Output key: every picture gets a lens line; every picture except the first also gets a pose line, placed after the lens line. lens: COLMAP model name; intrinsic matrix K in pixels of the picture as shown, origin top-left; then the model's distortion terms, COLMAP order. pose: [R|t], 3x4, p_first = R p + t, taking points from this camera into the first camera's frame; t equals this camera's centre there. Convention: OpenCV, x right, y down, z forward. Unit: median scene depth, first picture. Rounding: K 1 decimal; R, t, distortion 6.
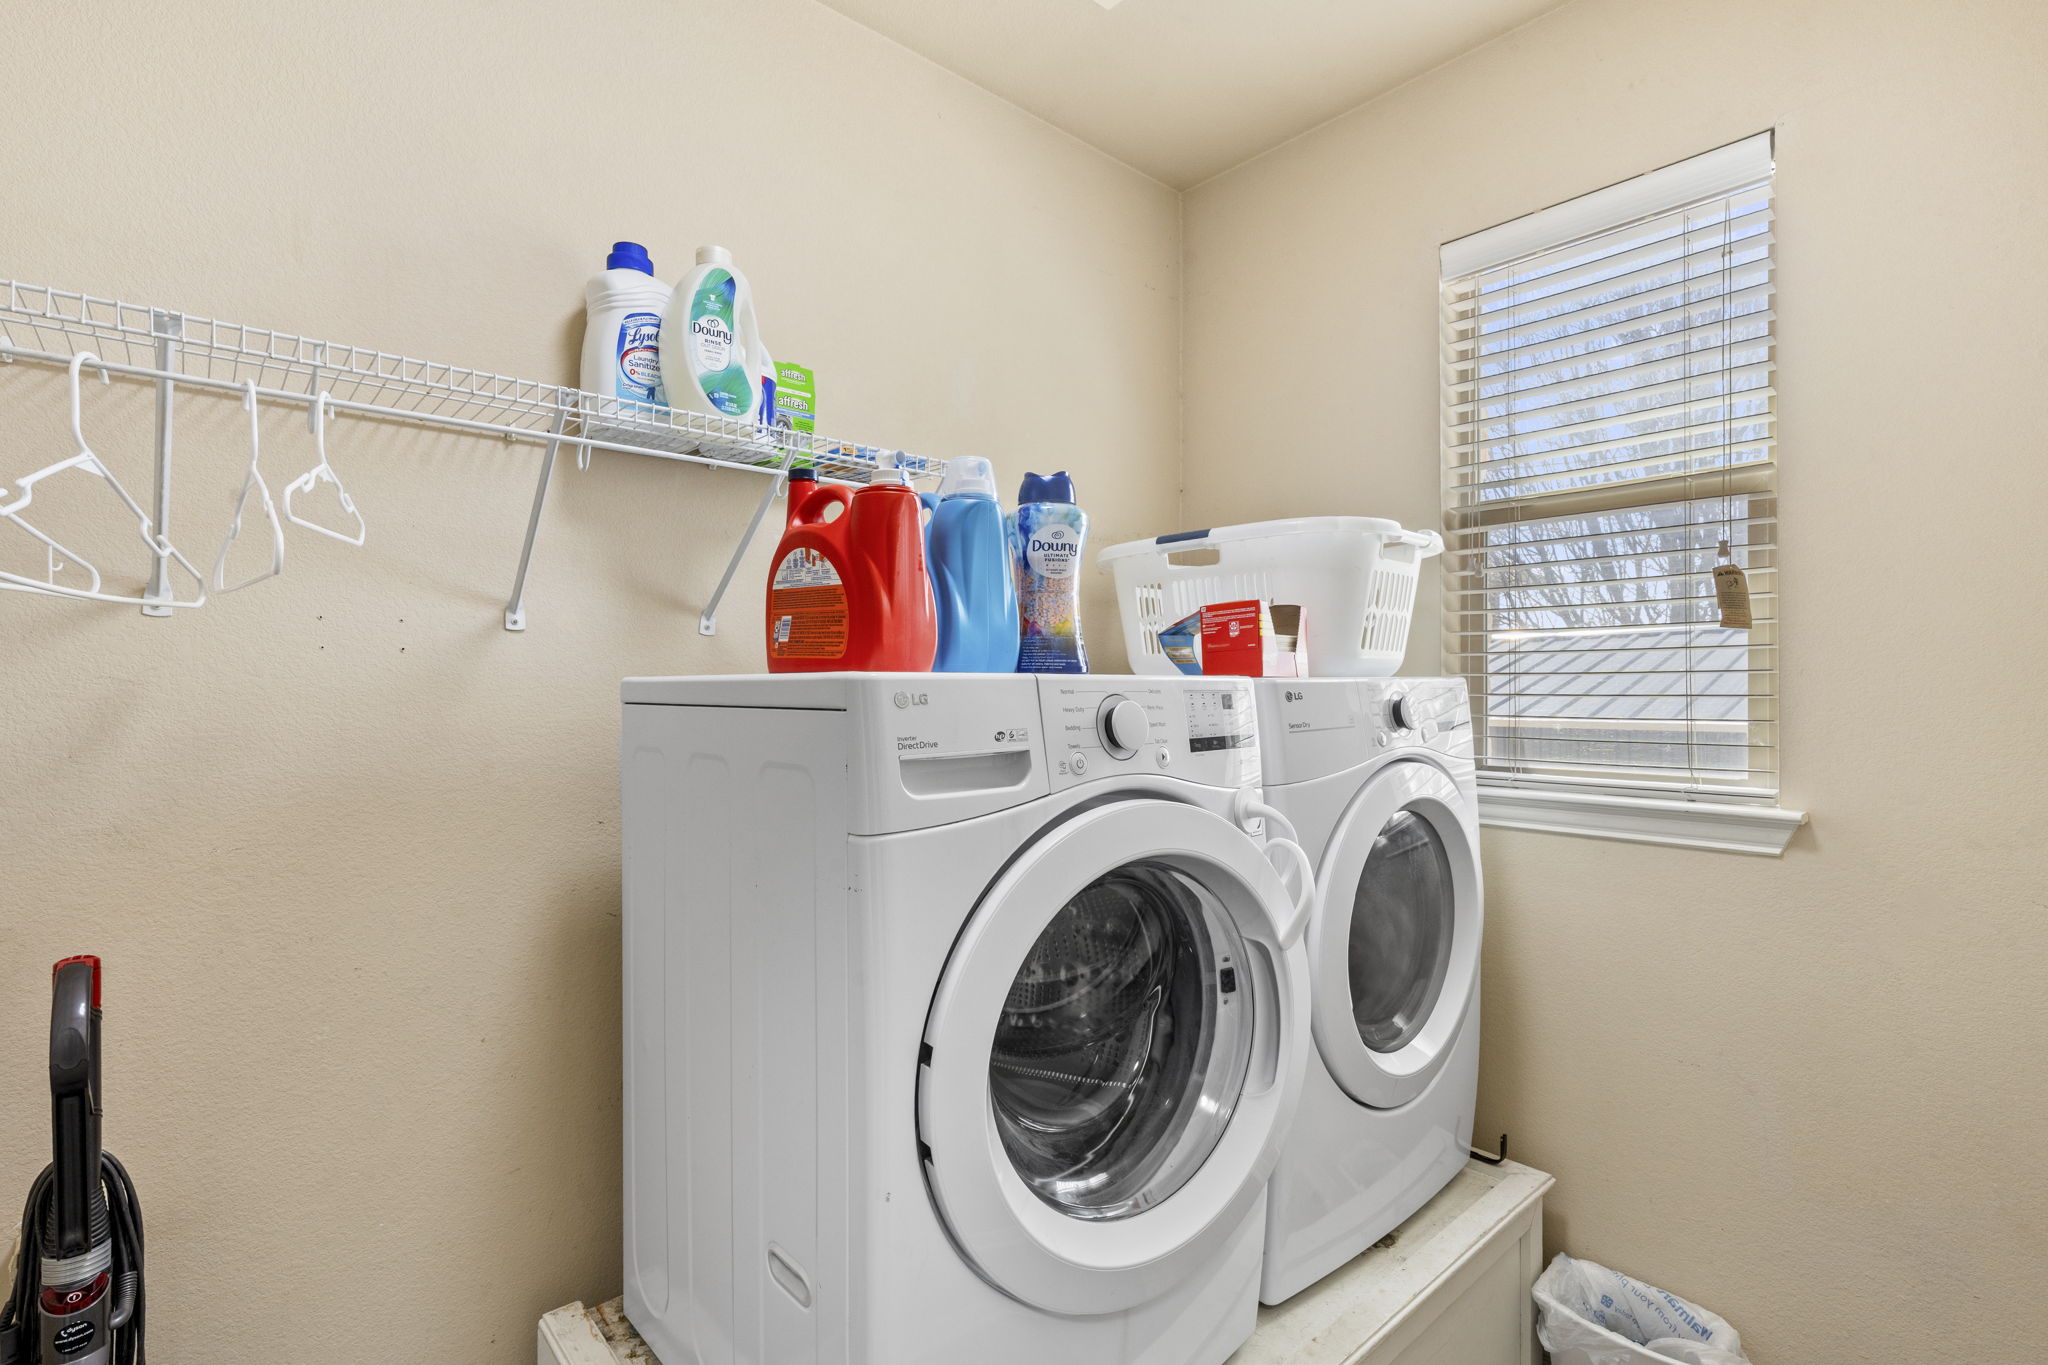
lens RADIAL K [[936.1, 0, 1018.8], [0, 936.1, 694.8], [0, 0, 1]] dist [-0.003183, 0.000485]
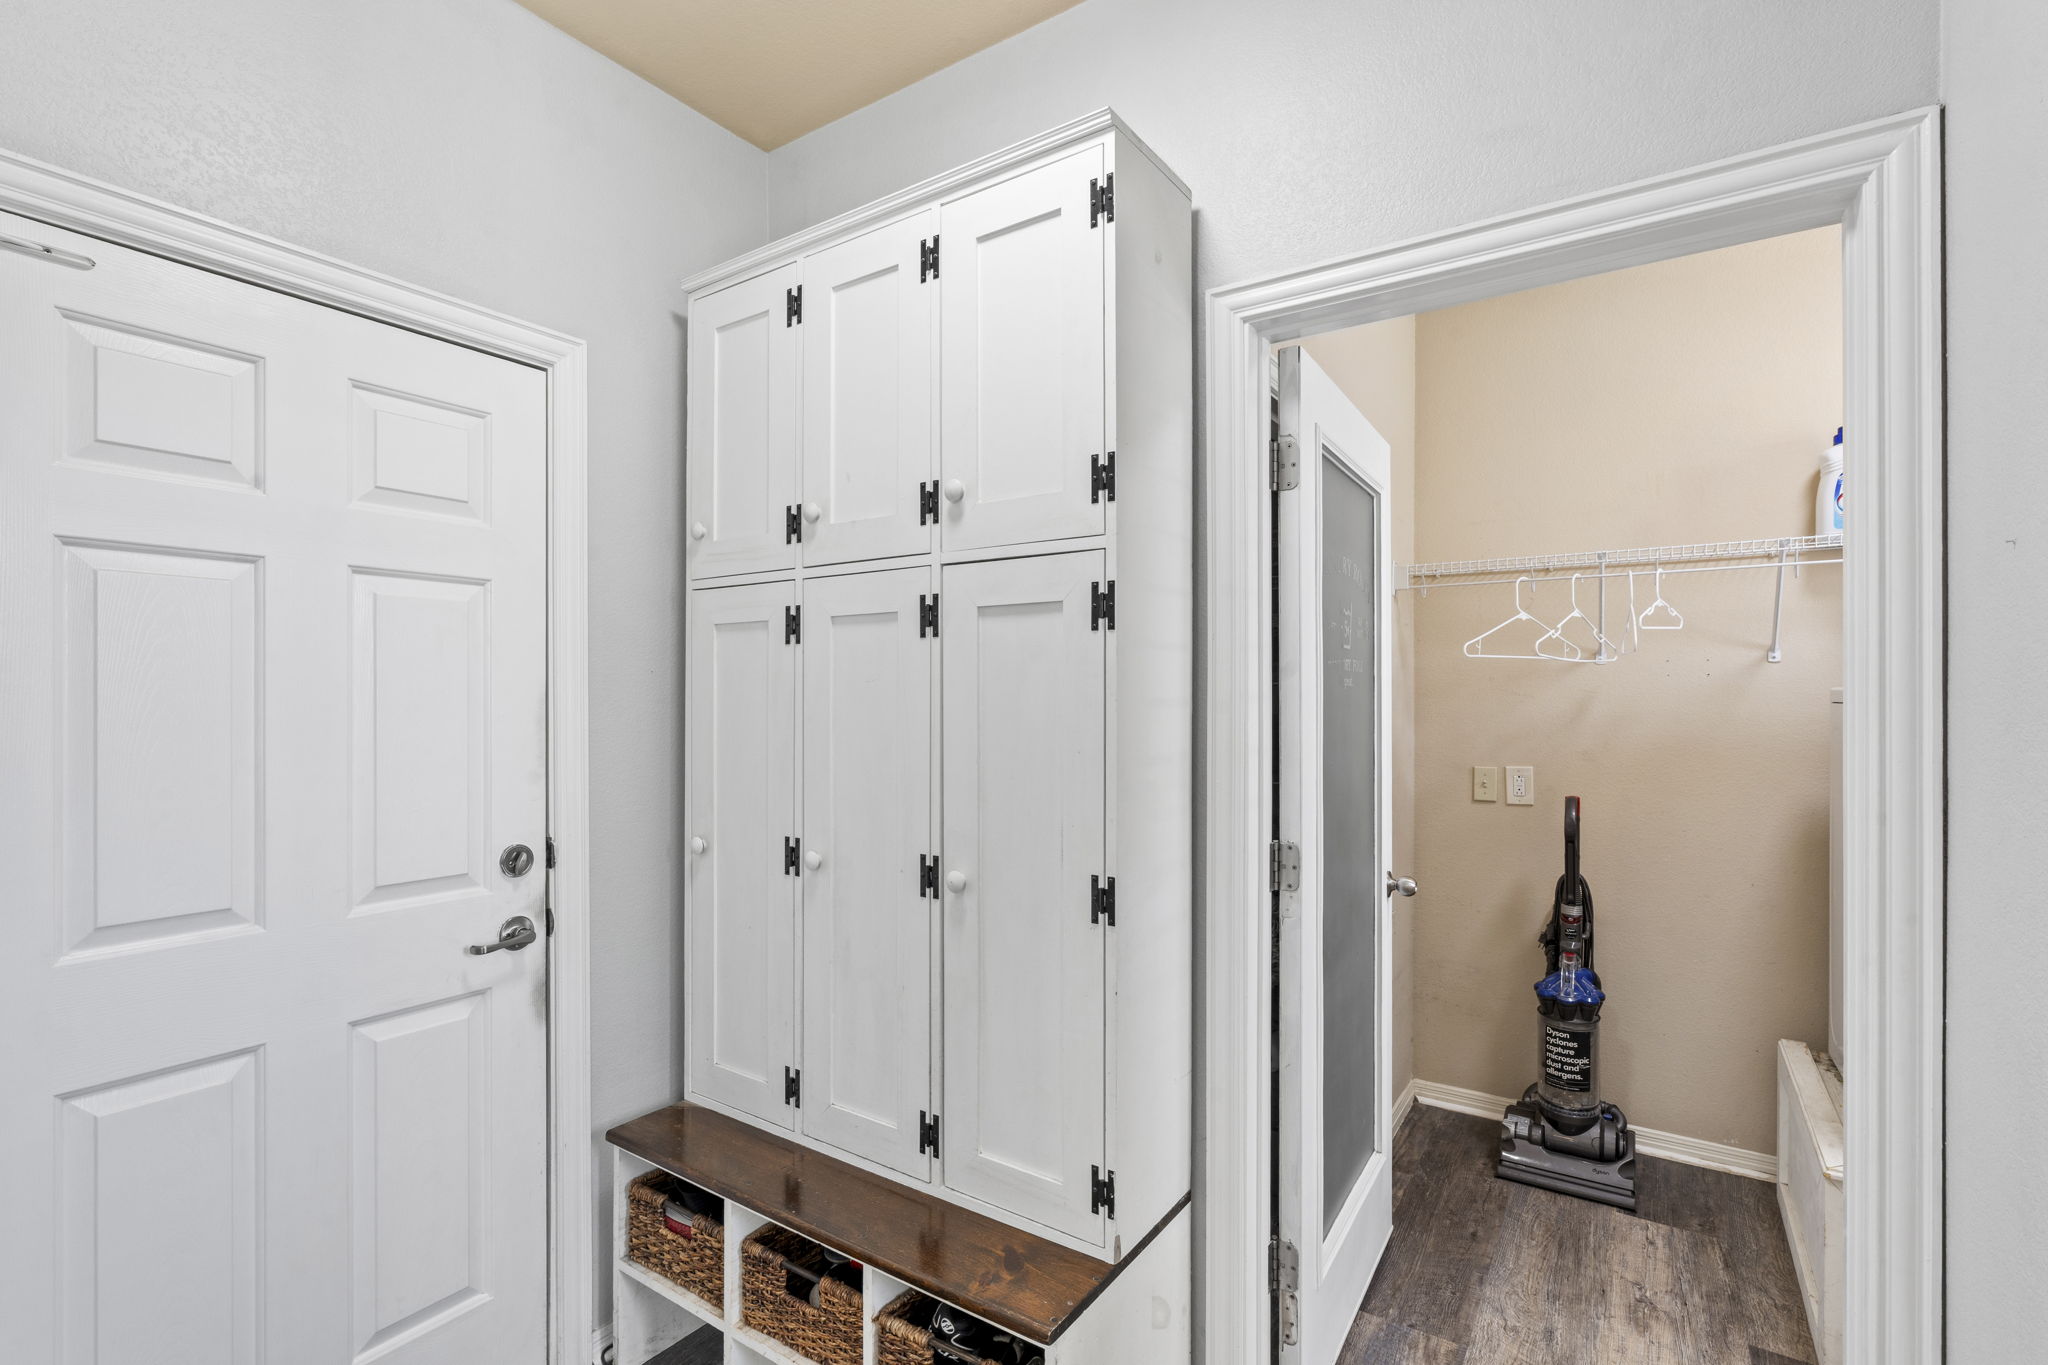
lens RADIAL K [[936.1, 0, 1019.3], [0, 936.1, 691.3], [0, 0, 1]] dist [-0.003183, 0.000485]
pose [[0.247643, -0.002362, -0.968849, 1.135128], [-0.007307, 0.999964, -0.004306, 0.007062], [0.968824, 0.008146, 0.247617, -1.141687]]
